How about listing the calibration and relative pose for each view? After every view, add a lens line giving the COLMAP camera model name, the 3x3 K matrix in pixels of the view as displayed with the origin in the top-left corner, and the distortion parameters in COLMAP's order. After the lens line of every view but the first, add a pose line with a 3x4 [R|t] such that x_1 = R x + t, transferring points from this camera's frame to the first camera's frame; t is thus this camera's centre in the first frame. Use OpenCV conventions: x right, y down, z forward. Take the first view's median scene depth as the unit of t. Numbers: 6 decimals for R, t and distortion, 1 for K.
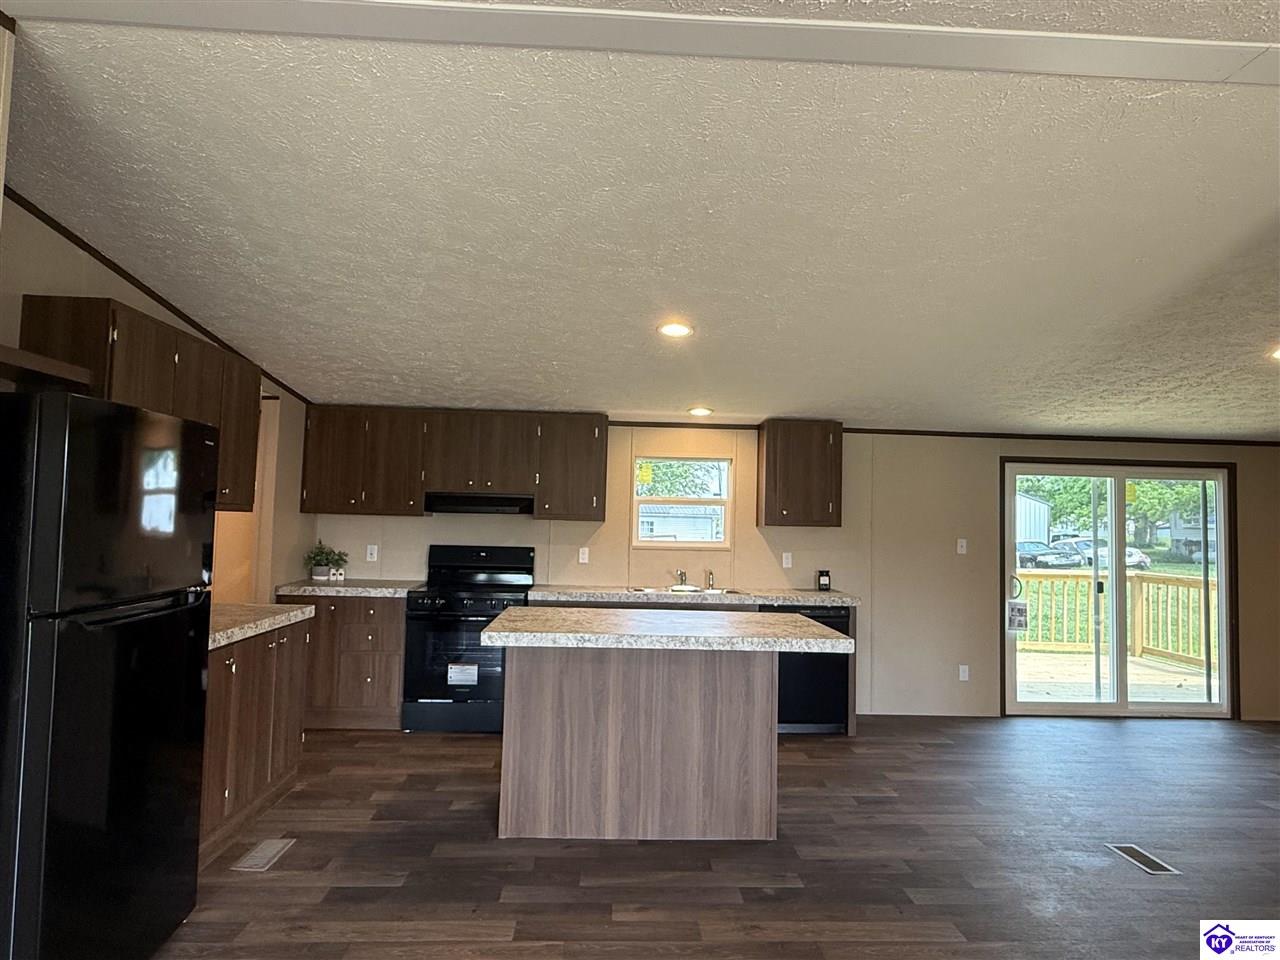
lens RADIAL K [[763.0, 0, 638.0], [0, 763.0, 480.9], [0, 0, 1]] dist [0.000571, 0.000986]
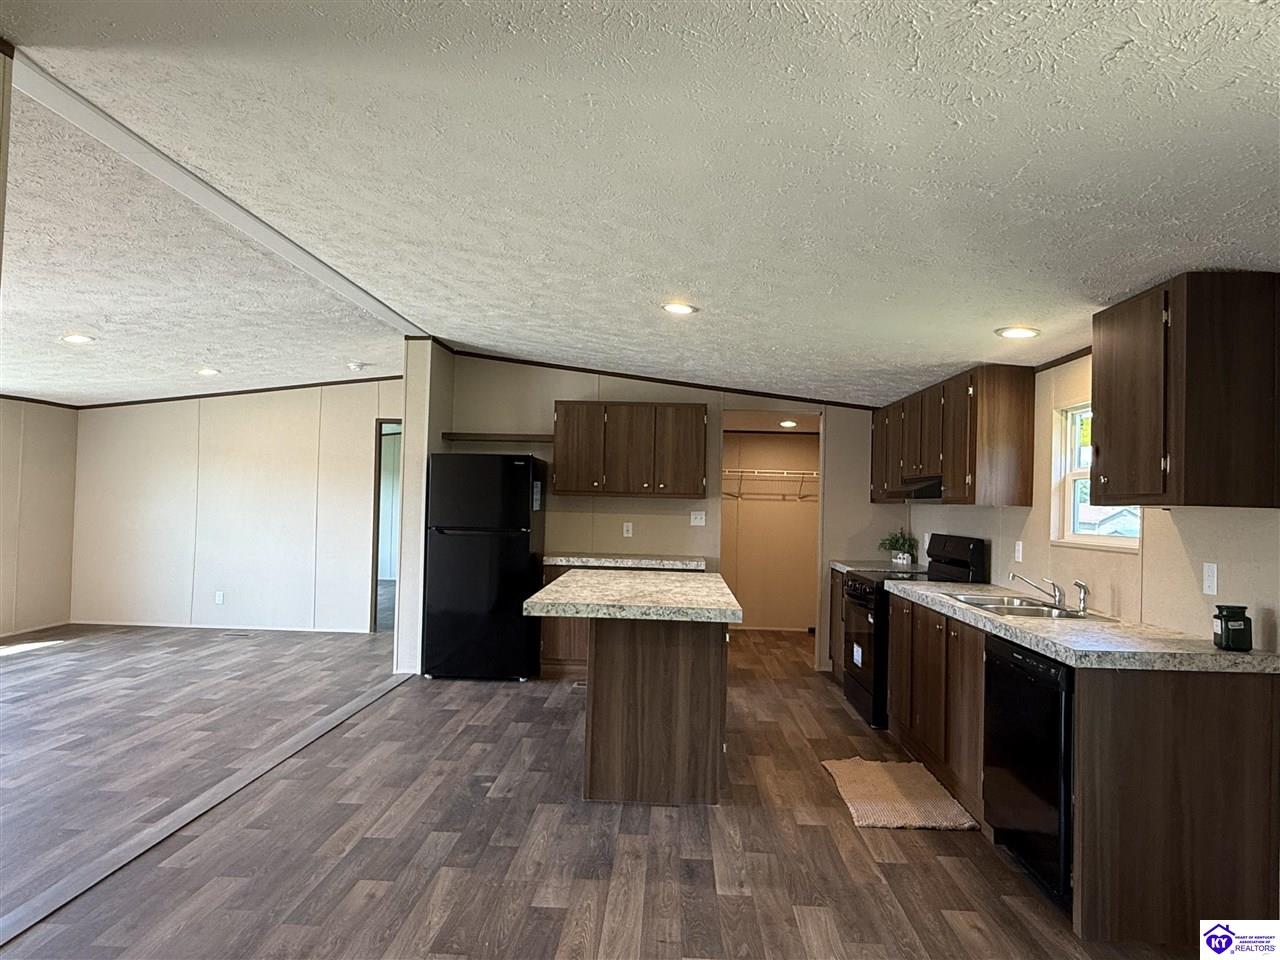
lens RADIAL K [[763.0, 0, 638.0], [0, 763.0, 480.9], [0, 0, 1]] dist [0.000571, 0.000986]
pose [[-0.090699, -0.053910, -0.994418, 0.764797], [0.026405, 0.998052, -0.056516, 0.064776], [0.995528, -0.031384, -0.089099, 0.742011]]
